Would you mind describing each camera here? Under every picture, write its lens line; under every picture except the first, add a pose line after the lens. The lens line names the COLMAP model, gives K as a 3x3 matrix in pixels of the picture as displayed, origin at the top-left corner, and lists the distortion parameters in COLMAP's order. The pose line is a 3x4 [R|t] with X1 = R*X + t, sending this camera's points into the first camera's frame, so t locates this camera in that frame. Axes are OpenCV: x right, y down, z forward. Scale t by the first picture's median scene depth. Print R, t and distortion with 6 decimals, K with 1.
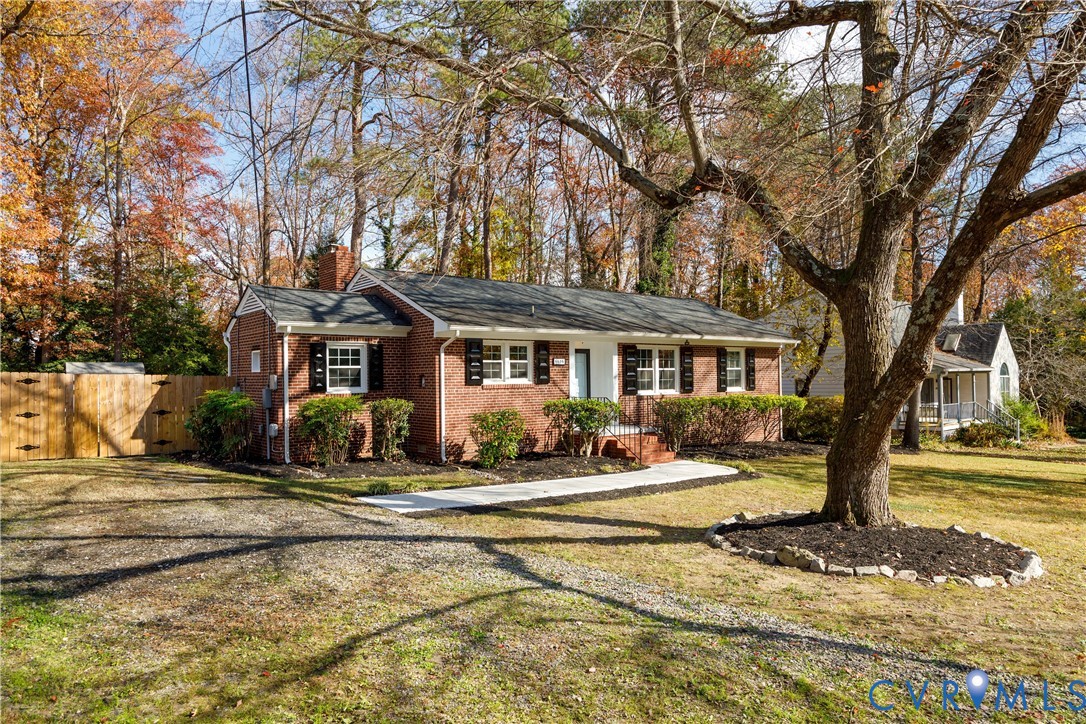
lens RADIAL K [[647.8, 0, 539.2], [0, 647.8, 361.6], [0, 0, 1]] dist [0.008708, -0.000997]
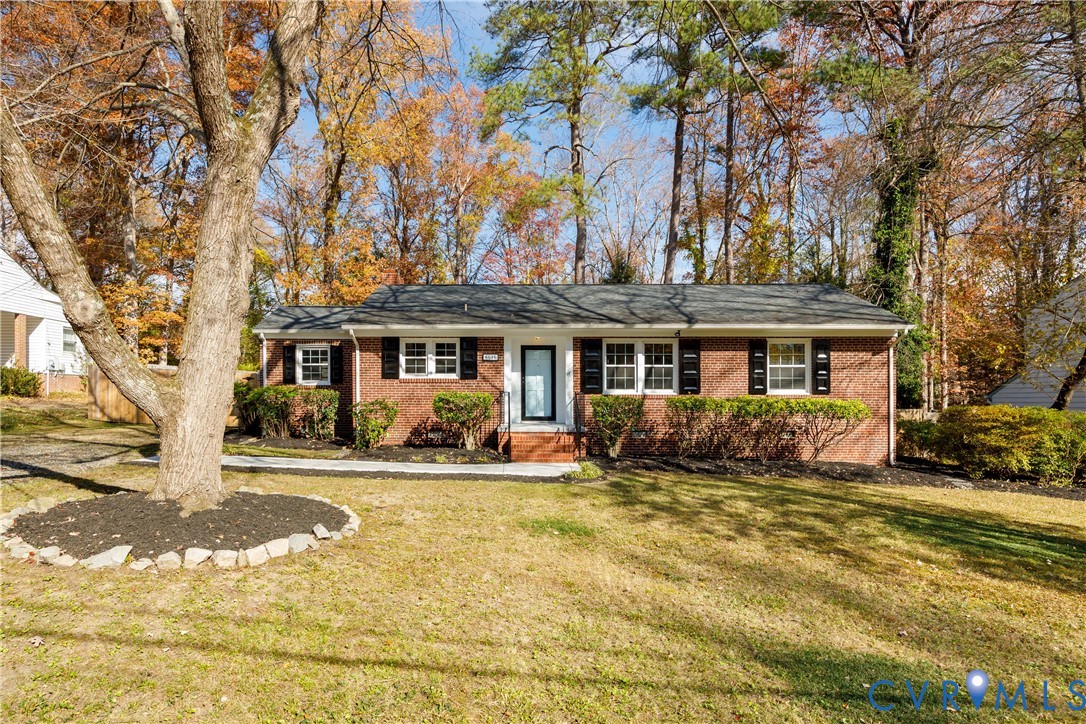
lens RADIAL K [[600.6, 0, 483.9], [0, 600.6, 389.8], [0, 0, 1]] dist [-0.006664, 0.000515]
pose [[0.771093, 0.006188, -0.636692, 0.652246], [0.002427, 0.999917, 0.012656, 0.040838], [0.636717, -0.011304, 0.771014, 0.286479]]
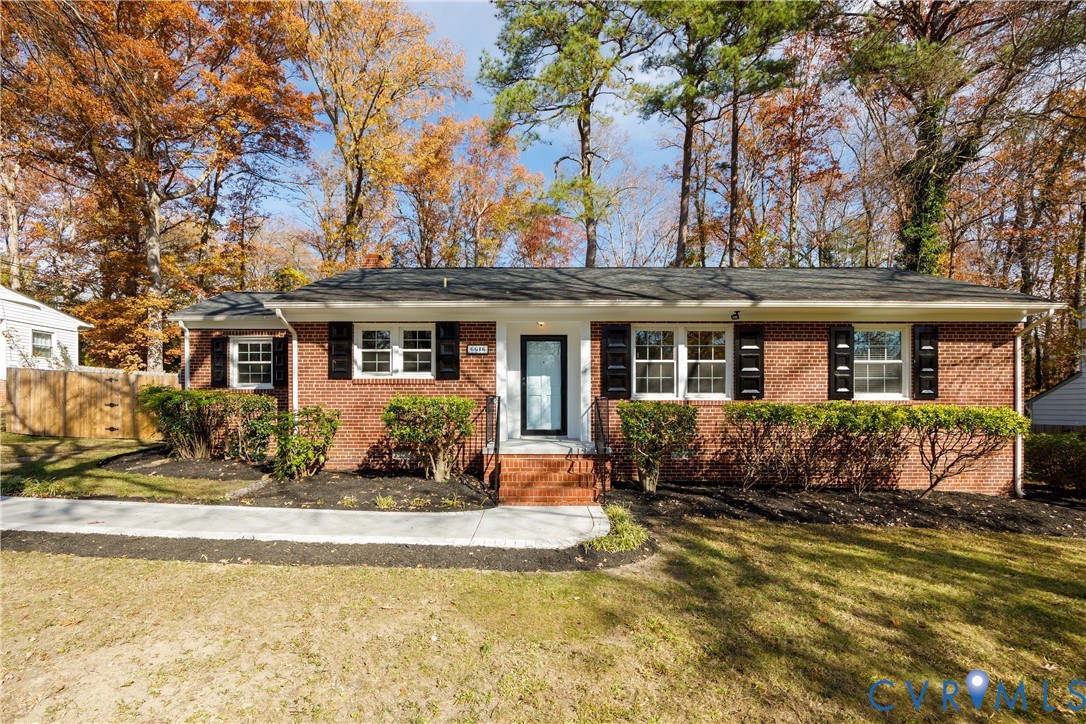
lens RADIAL K [[504.4, 0, 513.4], [0, 504.4, 405.0], [0, 0, 1]] dist [-0.010907, -0.000186]
pose [[0.780108, 0.011271, -0.625544, 0.444367], [0.003866, 0.999732, 0.022834, 0.052763], [0.625633, -0.020231, 0.779855, 0.609155]]
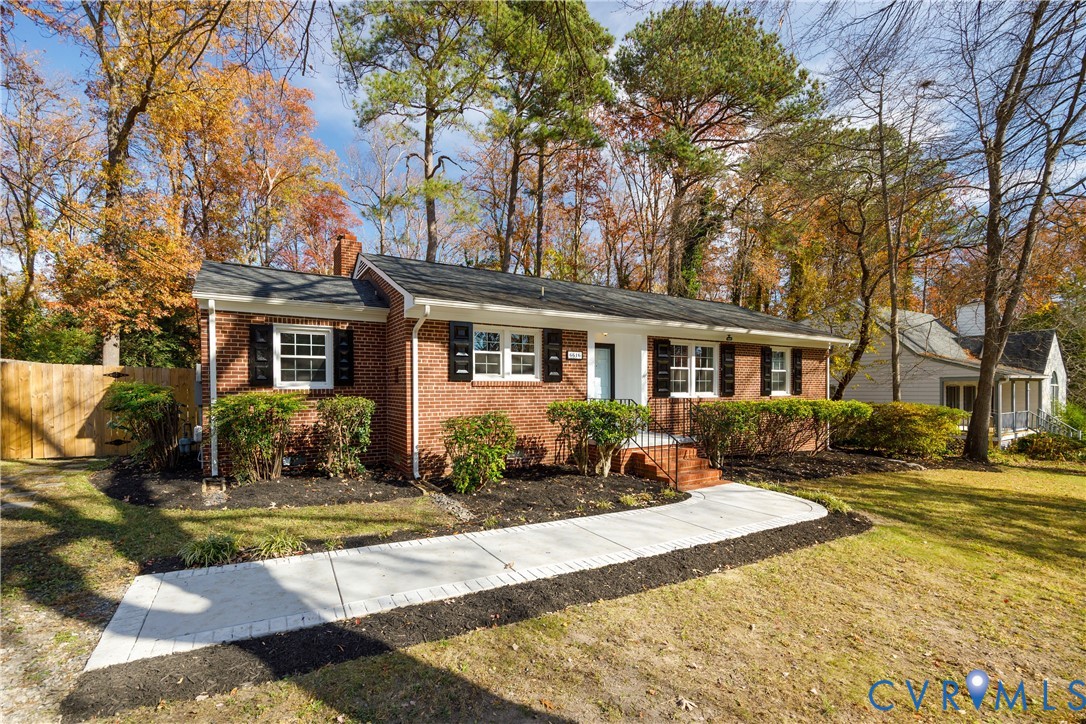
lens RADIAL K [[465.3, 0, 530.3], [0, 465.3, 385.2], [0, 0, 1]] dist [-0.001435, -0.000265]
pose [[0.991911, 0.011263, -0.126435, 0.052785], [-0.008396, 0.999696, 0.023188, 0.026345], [0.126658, -0.021938, 0.991704, 0.425871]]
